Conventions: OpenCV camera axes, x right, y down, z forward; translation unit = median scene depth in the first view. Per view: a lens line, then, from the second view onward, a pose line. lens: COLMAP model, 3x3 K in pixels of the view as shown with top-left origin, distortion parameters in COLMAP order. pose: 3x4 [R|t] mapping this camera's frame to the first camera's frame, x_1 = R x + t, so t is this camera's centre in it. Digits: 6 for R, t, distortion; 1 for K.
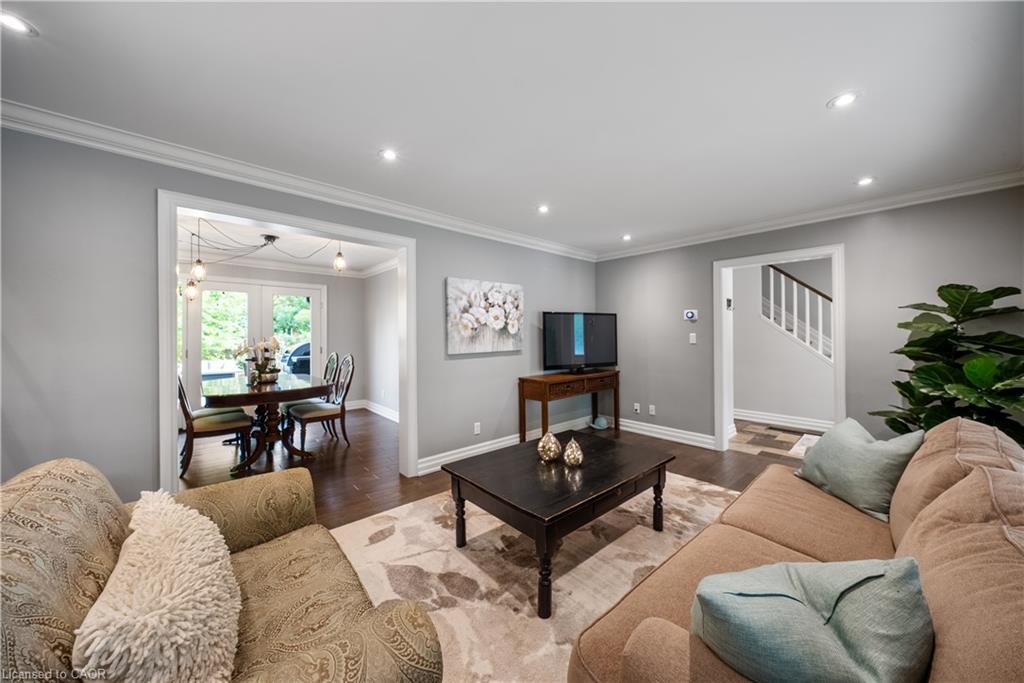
lens RADIAL K [[354.8, 0, 514.4], [0, 354.8, 337.6], [0, 0, 1]] dist [-0.006538, 0.000177]
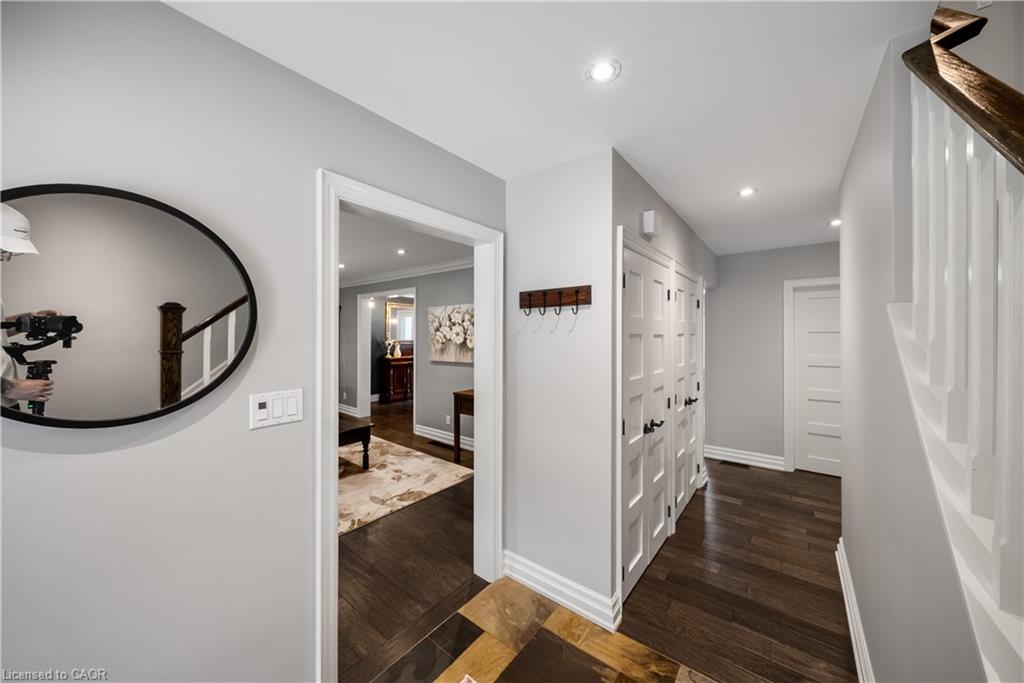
lens RADIAL K [[354.8, 0, 509.6], [0, 354.8, 335.2], [0, 0, 1]] dist [-0.006538, 0.000177]
pose [[0.167451, 0.006251, -0.985861, 1.169579], [-0.008161, 0.999954, 0.004954, -0.059920], [0.985847, 0.007216, 0.167495, 0.977617]]
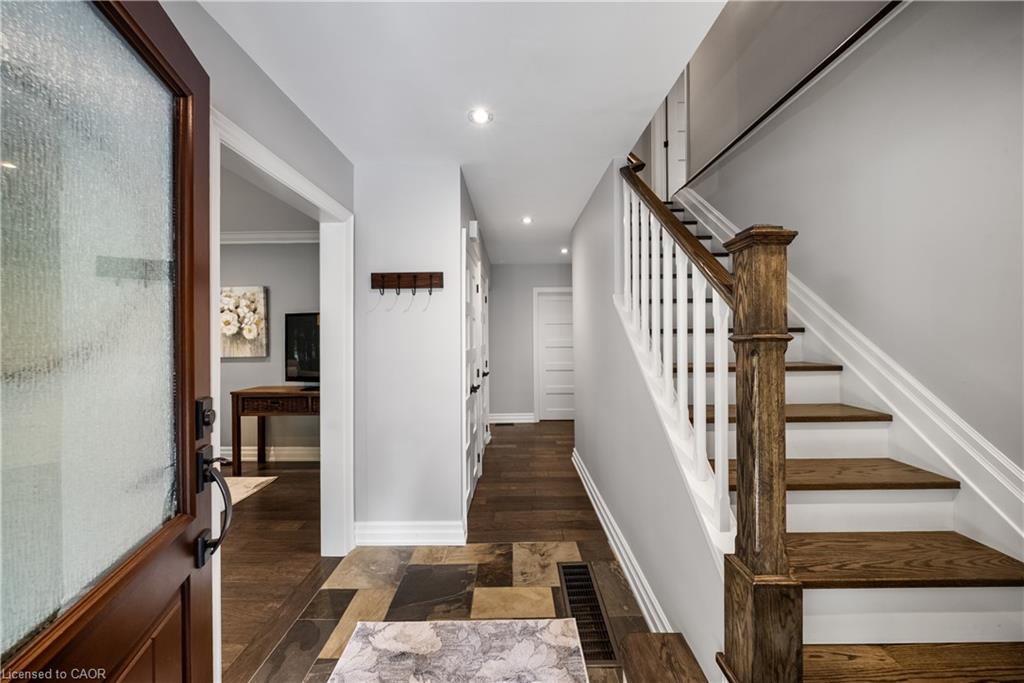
lens RADIAL K [[354.8, 0, 510.1], [0, 354.8, 335.5], [0, 0, 1]] dist [-0.006538, 0.000177]
pose [[0.741872, -0.001811, -0.670539, 1.193621], [-0.001545, 0.999989, -0.004409, -0.018401], [0.670540, 0.004307, 0.741861, 0.803028]]
